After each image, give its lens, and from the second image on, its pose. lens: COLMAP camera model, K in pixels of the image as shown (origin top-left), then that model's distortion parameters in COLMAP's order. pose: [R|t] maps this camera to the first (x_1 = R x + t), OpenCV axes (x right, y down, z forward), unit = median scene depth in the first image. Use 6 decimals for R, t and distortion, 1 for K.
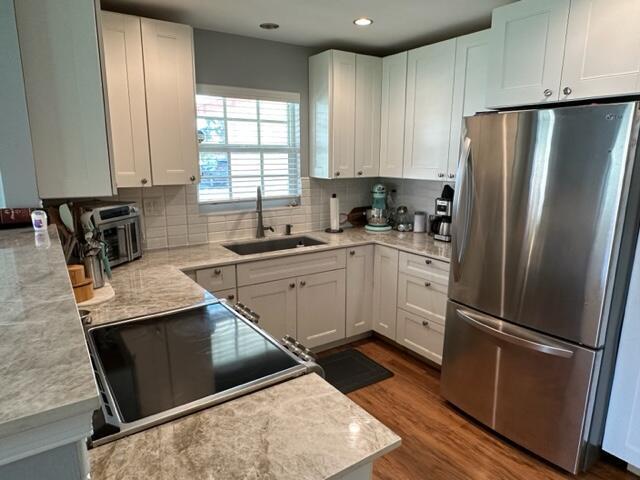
lens RADIAL K [[413.9, 0, 318.8], [0, 413.9, 246.1], [0, 0, 1]] dist [-0.002973, -0.003697]
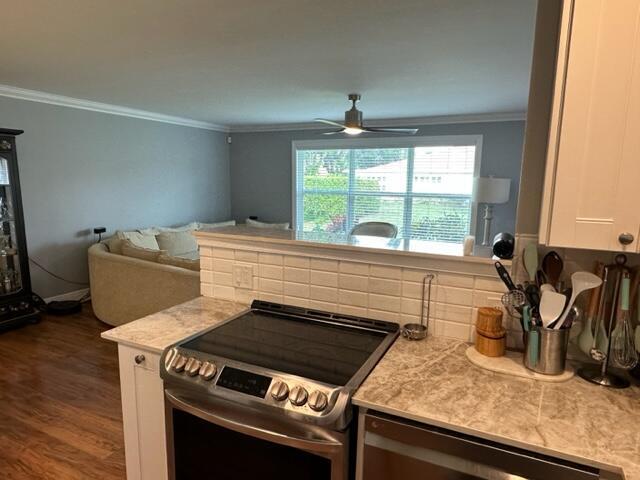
lens RADIAL K [[414.0, 0, 326.6], [0, 414.0, 238.6], [0, 0, 1]] dist [0.001725, -0.000599]
pose [[-0.862510, 0.058771, -0.502616, 0.069151], [-0.123210, 0.938953, 0.321225, -0.181470], [0.490812, 0.338987, -0.802615, 0.820267]]
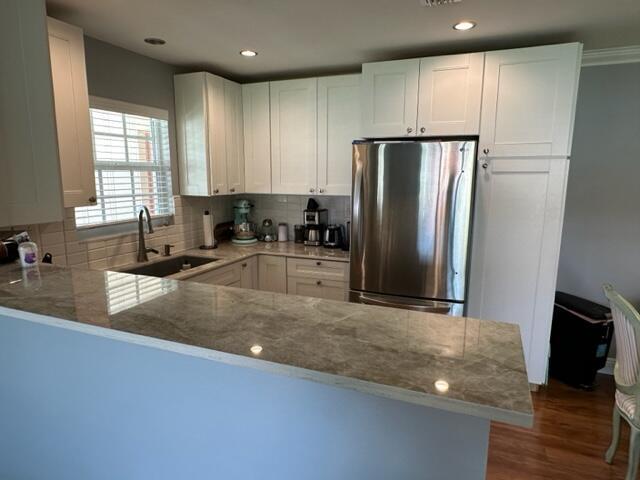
lens RADIAL K [[414.2, 0, 317.7], [0, 414.2, 245.9], [0, 0, 1]] dist [0.008584, -0.000425]
pose [[0.835498, -0.094449, 0.541315, -0.316726], [0.115625, 0.993280, -0.005154, -0.004546], [-0.537191, 0.066895, 0.840804, 0.004446]]
